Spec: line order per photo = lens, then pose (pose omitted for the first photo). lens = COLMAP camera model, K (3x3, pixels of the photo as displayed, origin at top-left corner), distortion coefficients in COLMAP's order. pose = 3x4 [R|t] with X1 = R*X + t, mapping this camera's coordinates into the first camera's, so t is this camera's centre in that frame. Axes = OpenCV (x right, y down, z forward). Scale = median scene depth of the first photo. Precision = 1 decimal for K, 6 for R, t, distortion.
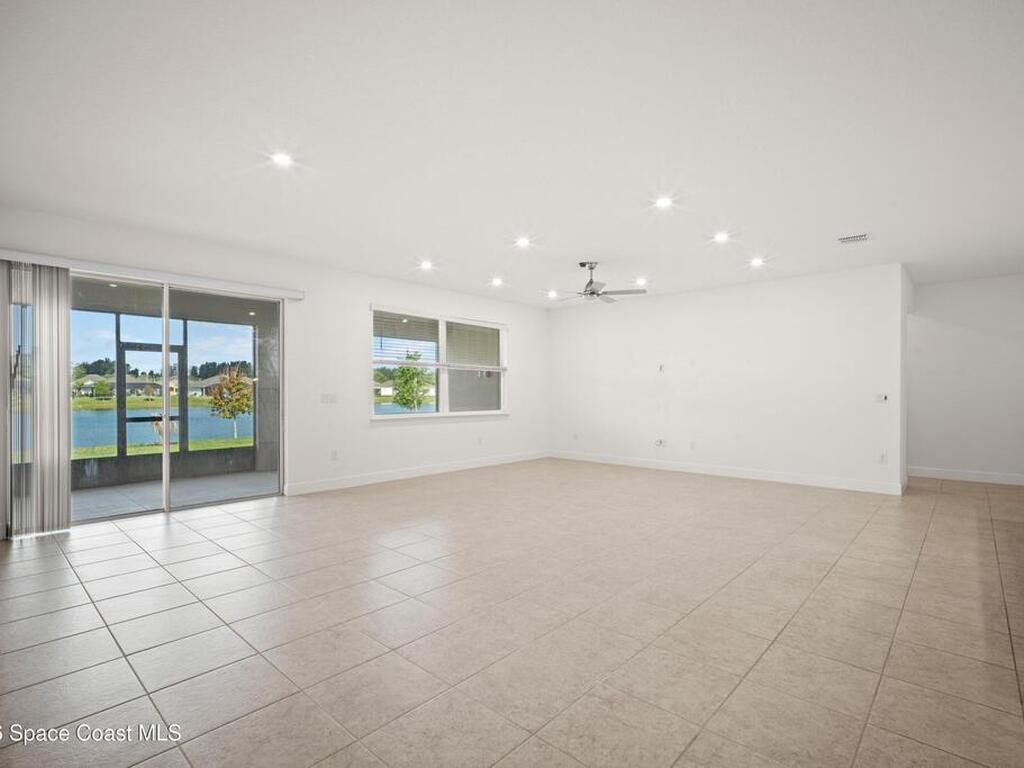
lens RADIAL K [[508.5, 0, 516.8], [0, 508.5, 394.6], [0, 0, 1]] dist [-0.002997, -0.000594]
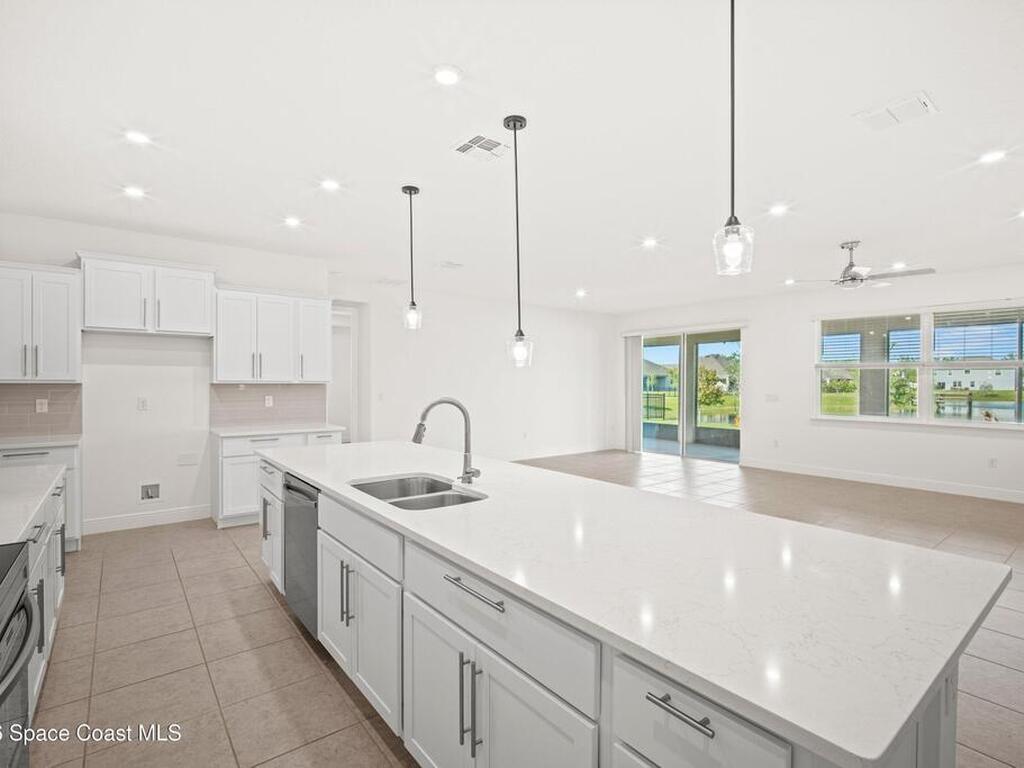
lens RADIAL K [[502.6, 0, 512.0], [0, 502.6, 384.0], [0, 0, 1]] dist [-0.005624, -0.000022]
pose [[-0.166373, 0.004459, -0.986053, 0.876066], [-0.011325, 0.999915, 0.006432, -0.024620], [0.985998, 0.012238, -0.166309, 0.503559]]
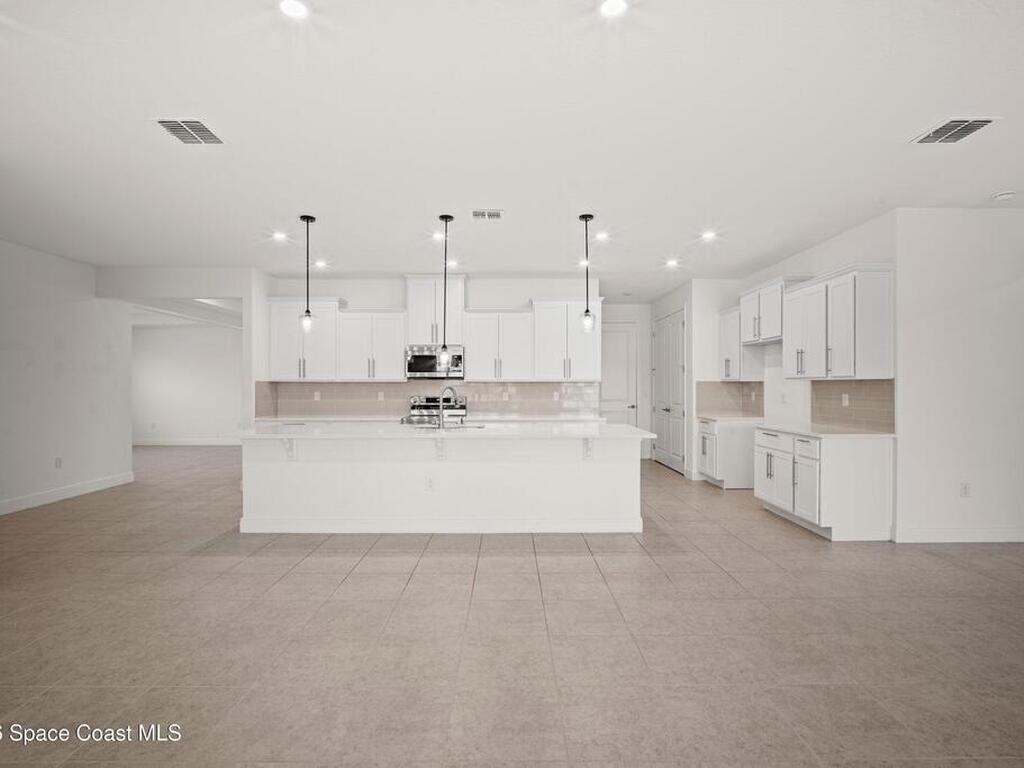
lens RADIAL K [[501.7, 0, 513.2], [0, 501.7, 390.4], [0, 0, 1]] dist [-0.007702, 0.000545]
pose [[-0.673745, -0.004372, 0.738951, -0.003515], [0.007247, 0.999895, 0.012524, -0.013967], [-0.738928, 0.013794, -0.673643, 0.796099]]
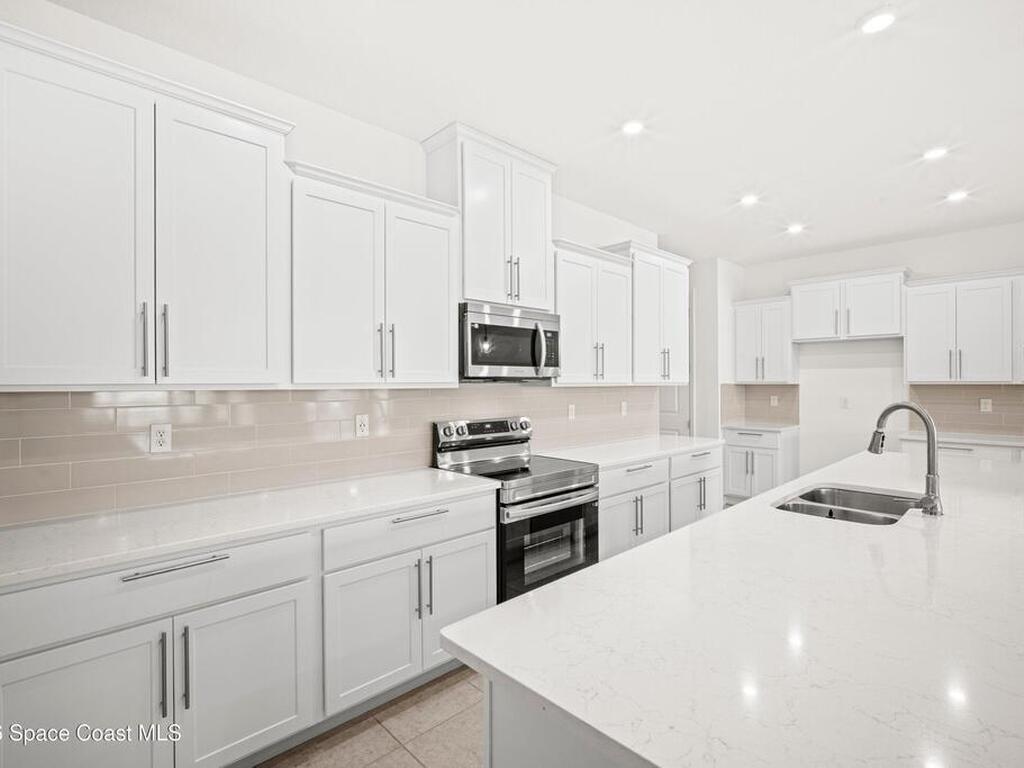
lens RADIAL K [[502.6, 0, 512.0], [0, 502.6, 384.0], [0, 0, 1]] dist [-0.005624, -0.000022]
pose [[-0.997297, 0.004413, 0.073347, 0.743413], [0.005144, 0.999939, 0.009789, -0.026152], [-0.073299, 0.010140, -0.997258, 0.691627]]
